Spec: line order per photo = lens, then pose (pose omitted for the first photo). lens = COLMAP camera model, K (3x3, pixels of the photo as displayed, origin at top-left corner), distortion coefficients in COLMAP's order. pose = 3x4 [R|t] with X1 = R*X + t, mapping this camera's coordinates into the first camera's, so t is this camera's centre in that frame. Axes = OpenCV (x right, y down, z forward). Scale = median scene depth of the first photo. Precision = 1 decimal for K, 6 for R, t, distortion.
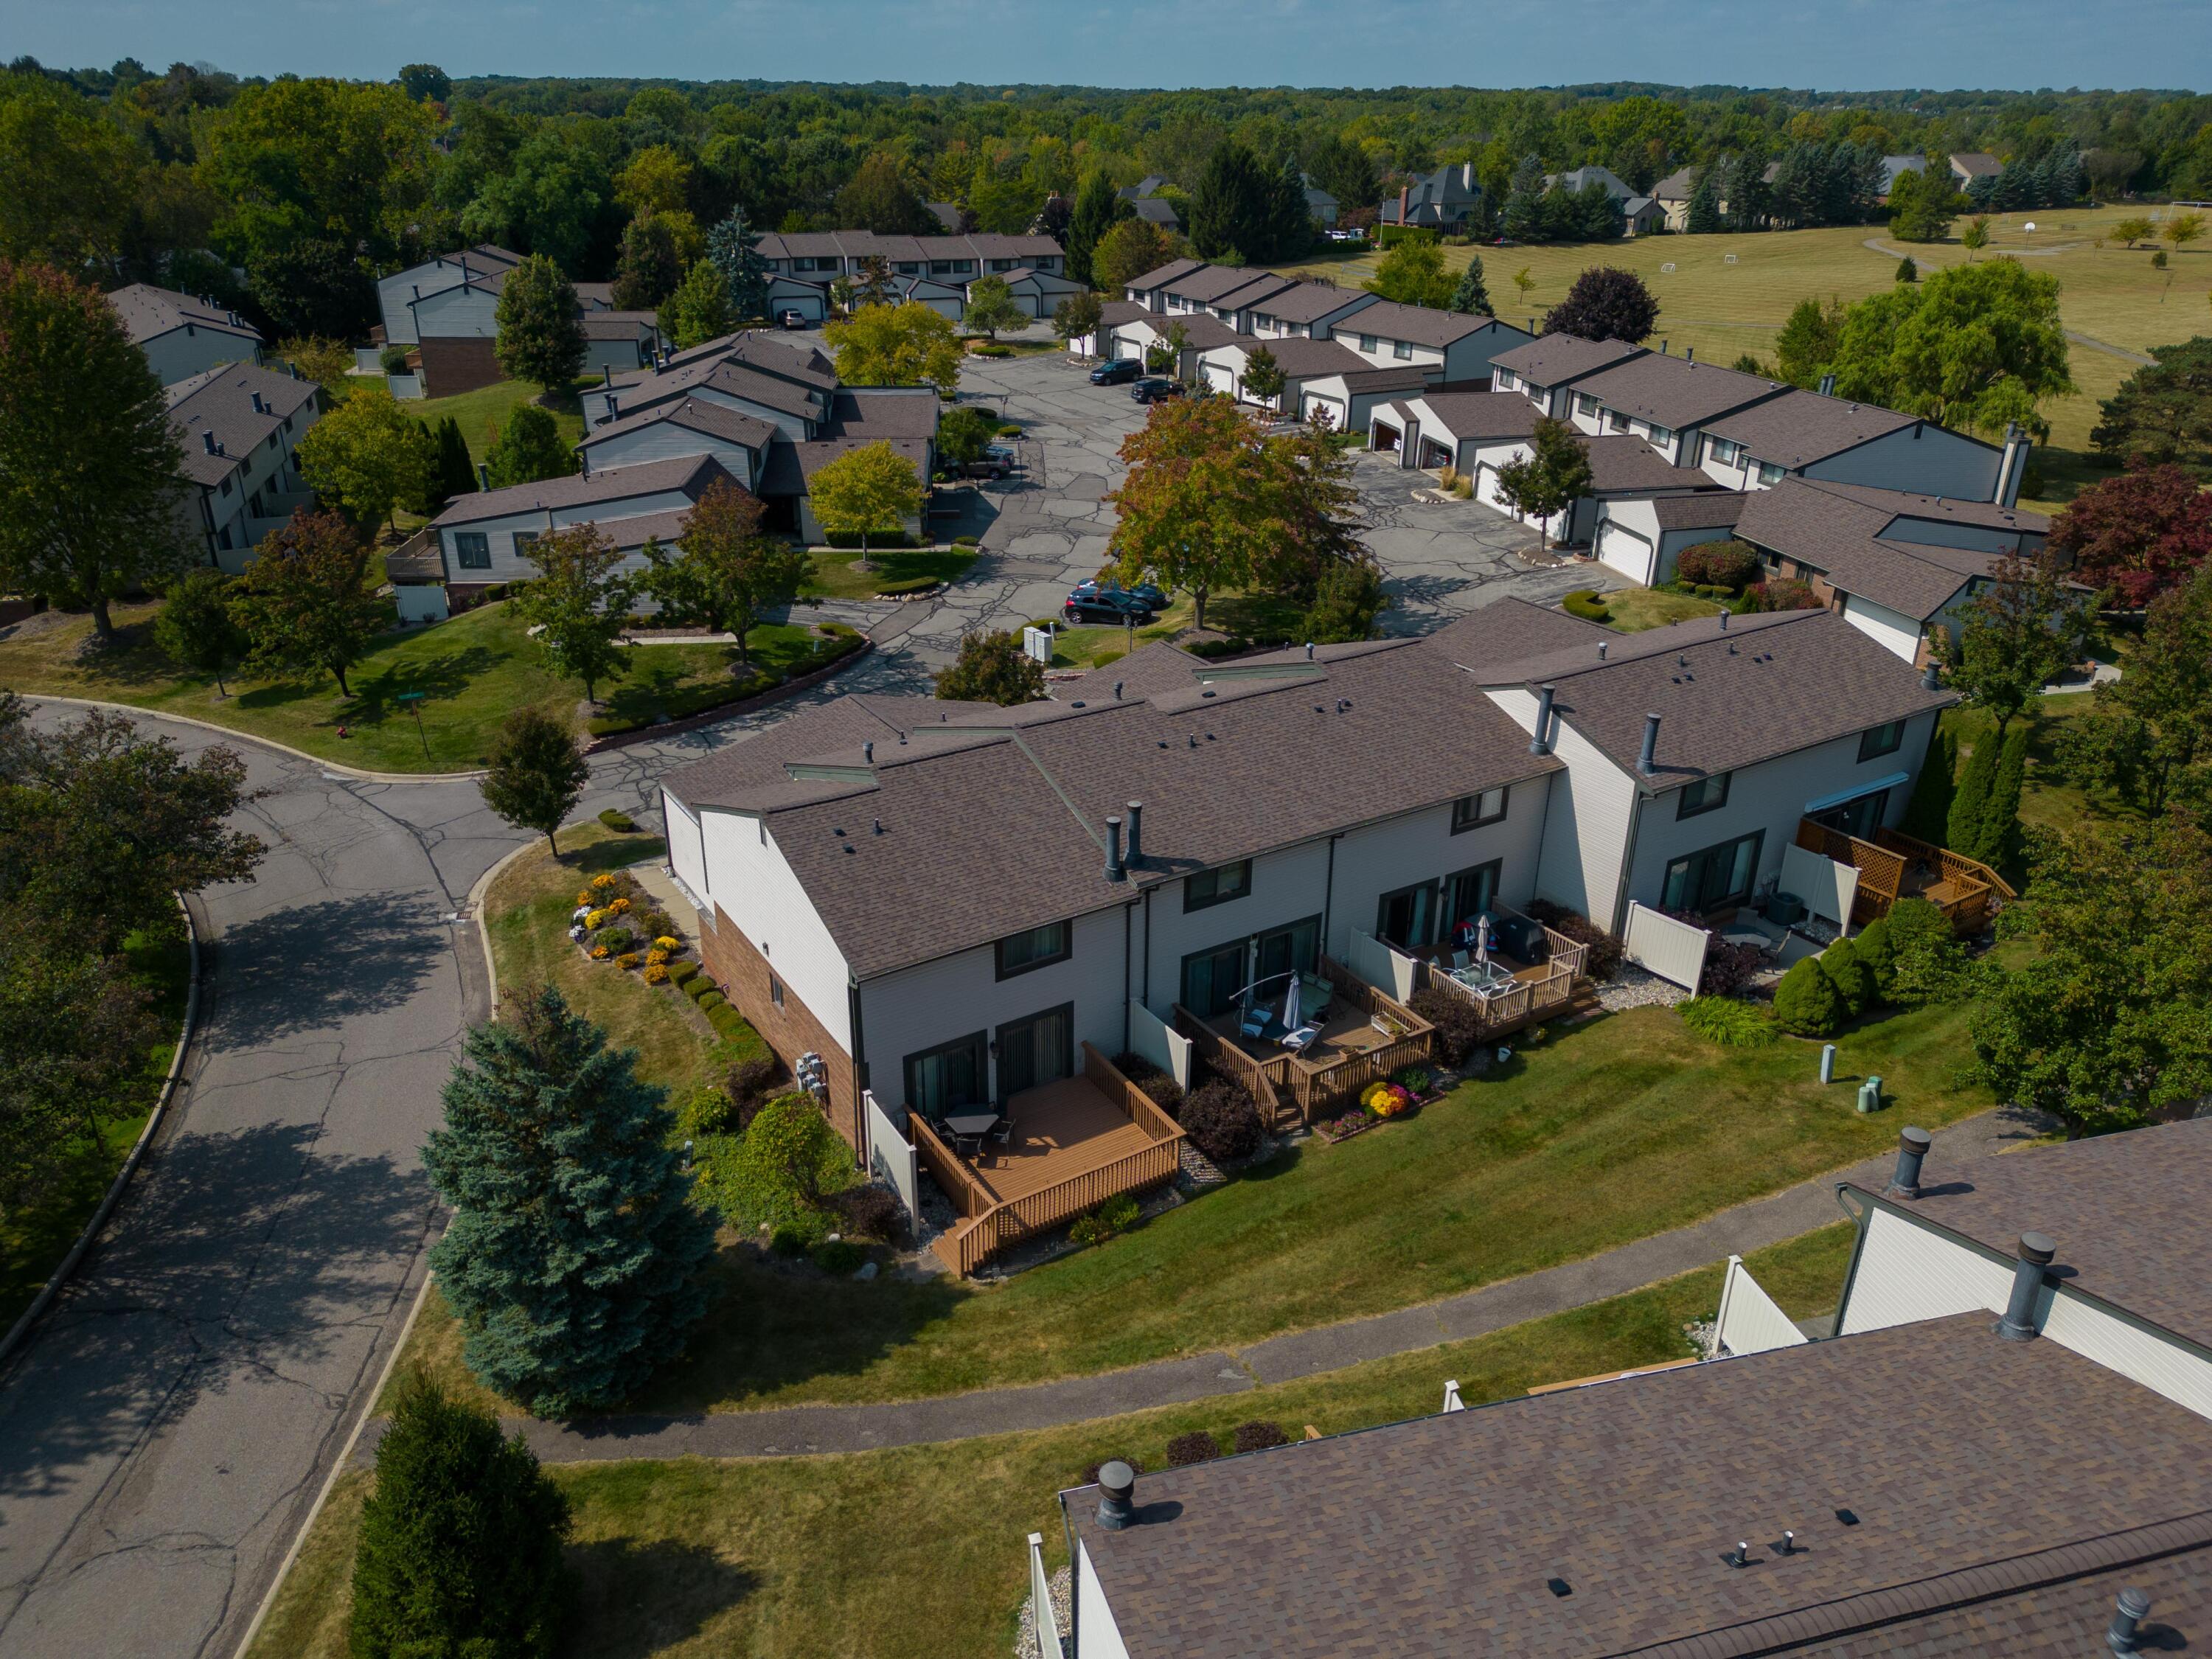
lens RADIAL K [[1560.3, 0, 1098.1], [0, 1560.3, 825.3], [0, 0, 1]] dist [0.061840, -0.057330]
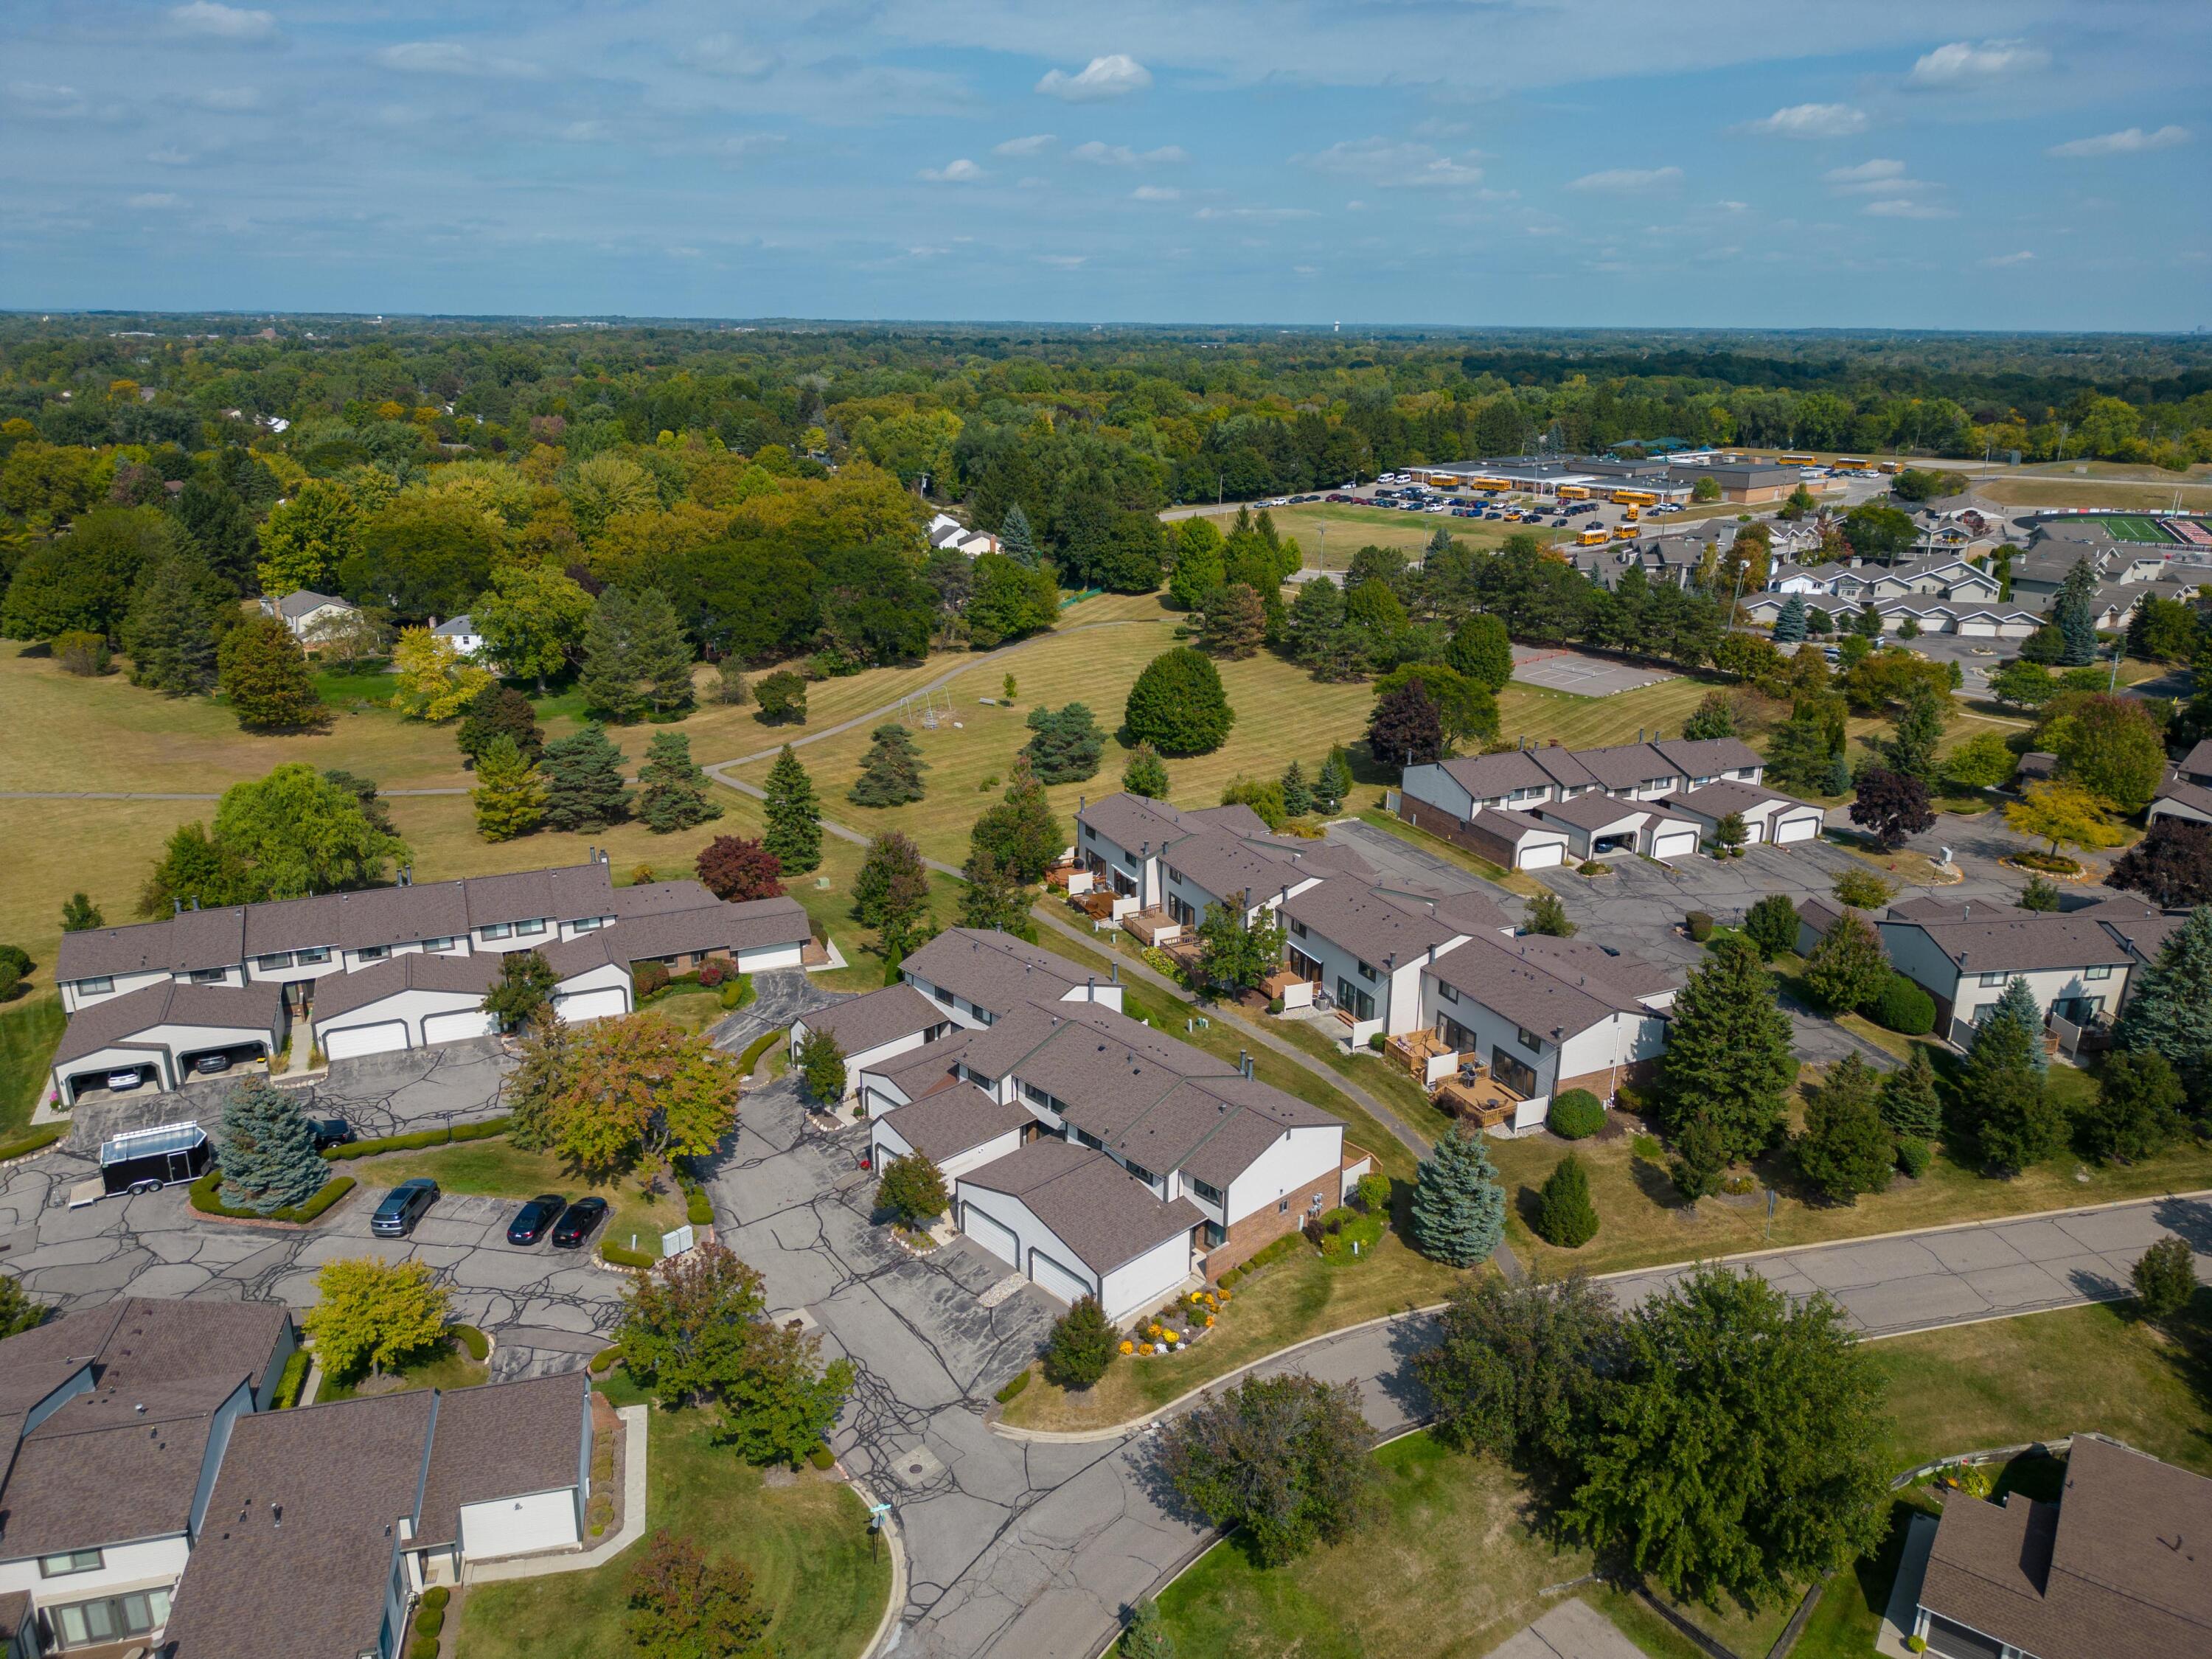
lens RADIAL K [[1565.3, 0, 1098.1], [0, 1565.3, 822.7], [0, 0, 1]] dist [0.106872, -0.185762]
pose [[-0.188962, -0.308599, 0.932234, -1.074093], [0.402879, 0.841398, 0.360192, -0.655419], [-0.895535, 0.443640, -0.034664, 0.550752]]
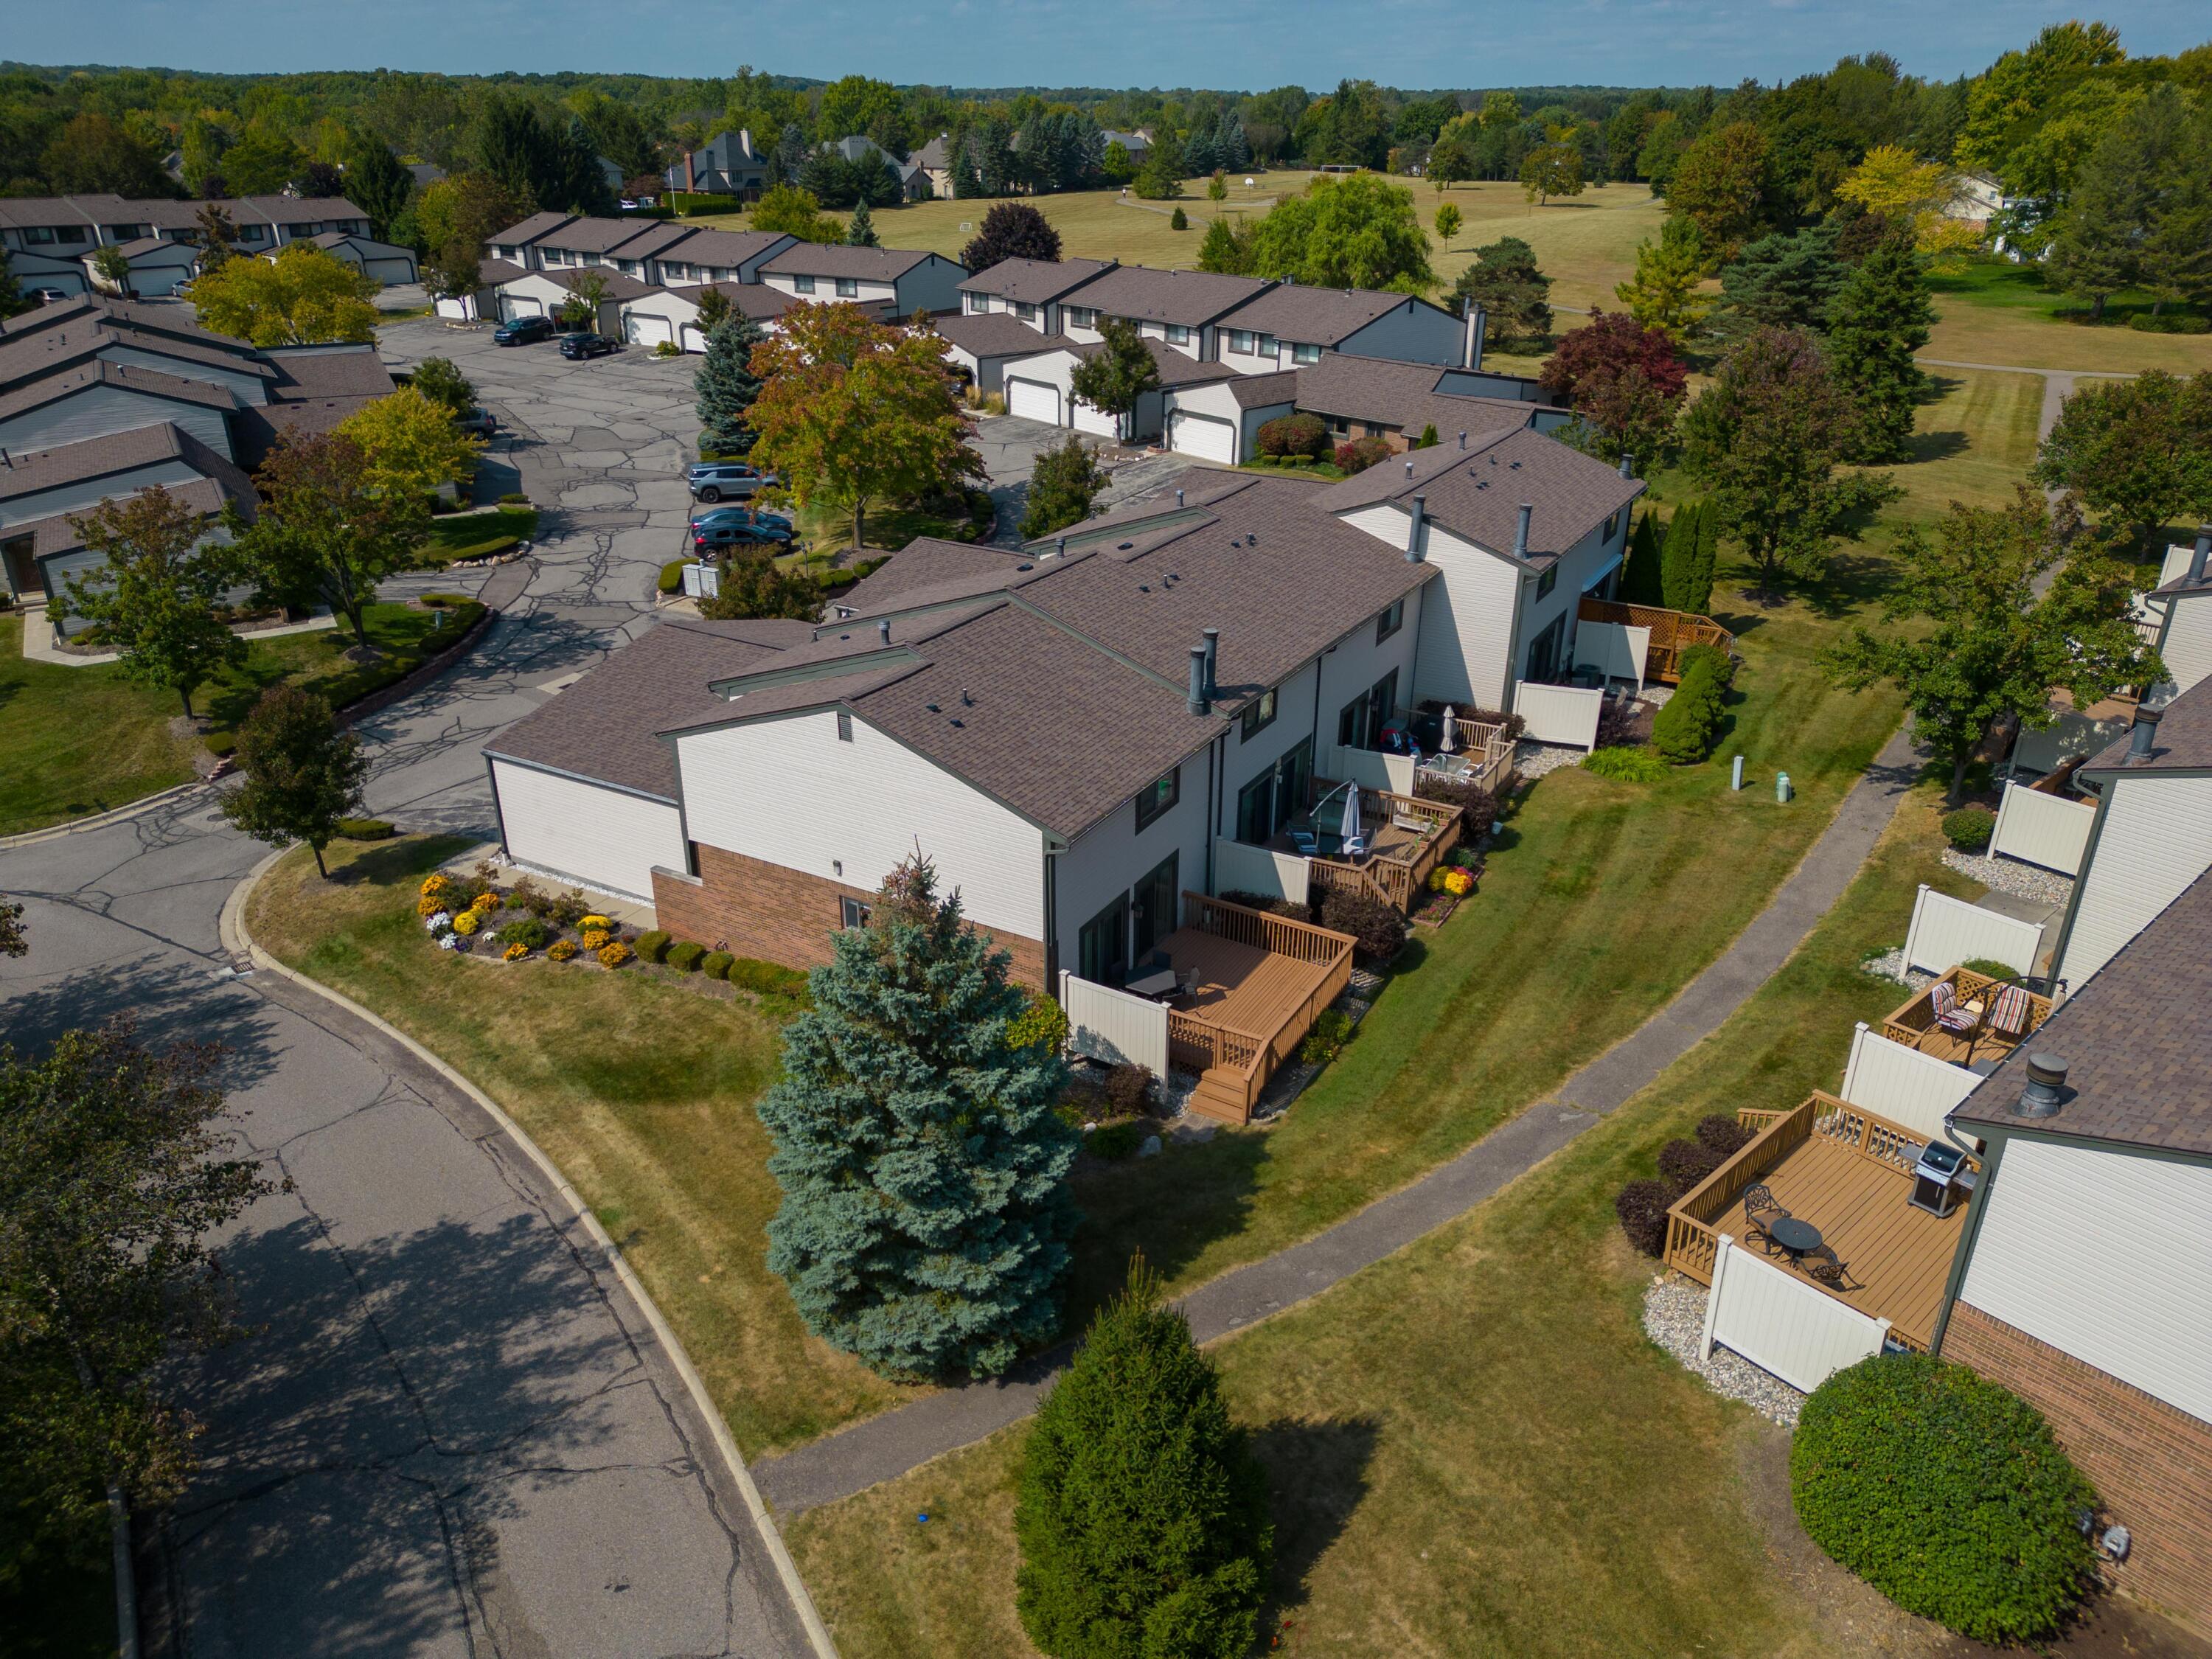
lens RADIAL K [[1545.5, 0, 1100.2], [0, 1545.5, 841.0], [0, 0, 1]] dist [0.062601, -0.051161]
pose [[0.885142, -0.198436, 0.420888, -0.225919], [0.192684, 0.979625, 0.056641, 0.022489], [-0.423552, 0.030963, 0.905343, 0.080676]]
